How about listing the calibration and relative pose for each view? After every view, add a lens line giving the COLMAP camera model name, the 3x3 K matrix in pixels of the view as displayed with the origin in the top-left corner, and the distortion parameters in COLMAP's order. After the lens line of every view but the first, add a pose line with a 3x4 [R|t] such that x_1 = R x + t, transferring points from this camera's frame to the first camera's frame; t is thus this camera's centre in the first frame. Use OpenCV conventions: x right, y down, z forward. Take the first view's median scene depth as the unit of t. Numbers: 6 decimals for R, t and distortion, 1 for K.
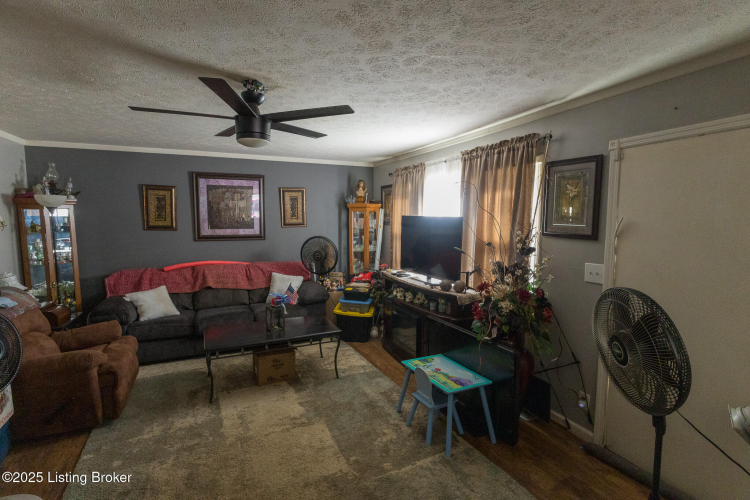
lens RADIAL K [[351.3, 0, 381.1], [0, 351.3, 249.1], [0, 0, 1]] dist [0.000374, 0.000193]
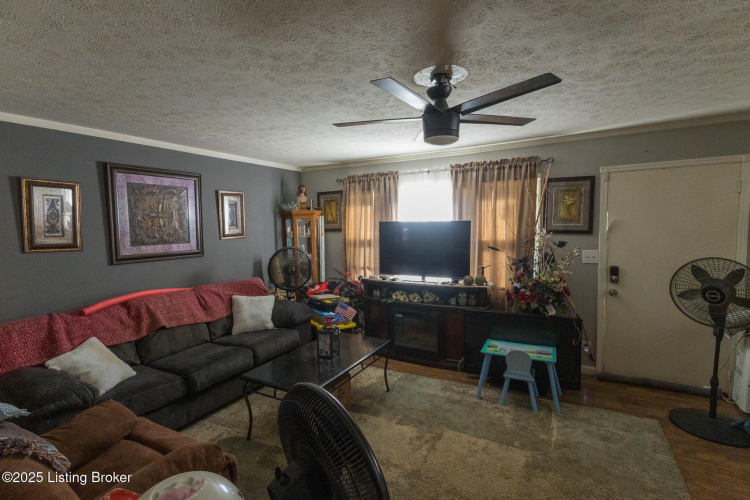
lens RADIAL K [[343.3, 0, 375.0], [0, 343.3, 250.0], [0, 0, 1]] dist [0.002399, 0.000371]
pose [[0.823693, -0.063494, 0.563471, -0.587716], [0.074564, 0.997211, 0.003369, -0.019571], [-0.562113, 0.039240, 0.826129, 0.206731]]
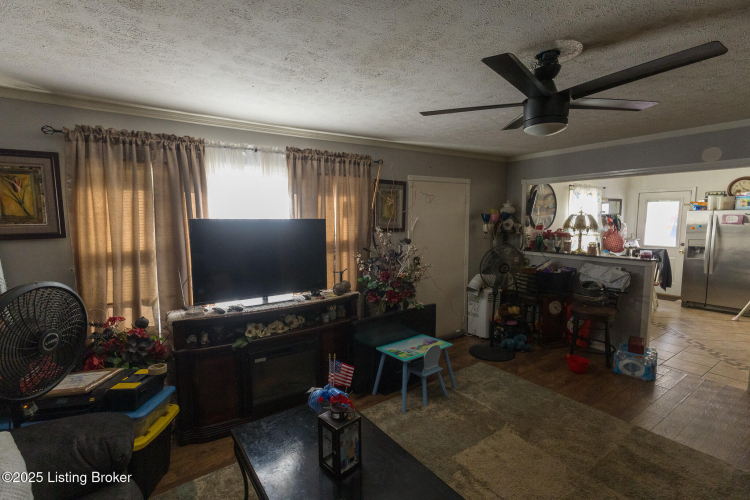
lens RADIAL K [[344.6, 0, 361.9], [0, 344.6, 250.4], [0, 0, 1]] dist [-0.000227, 0.000079]
pose [[-0.121392, -0.098559, 0.987699, -0.644190], [0.099268, 0.988864, 0.110876, -0.088005], [-0.987628, 0.111506, -0.110256, 0.876891]]
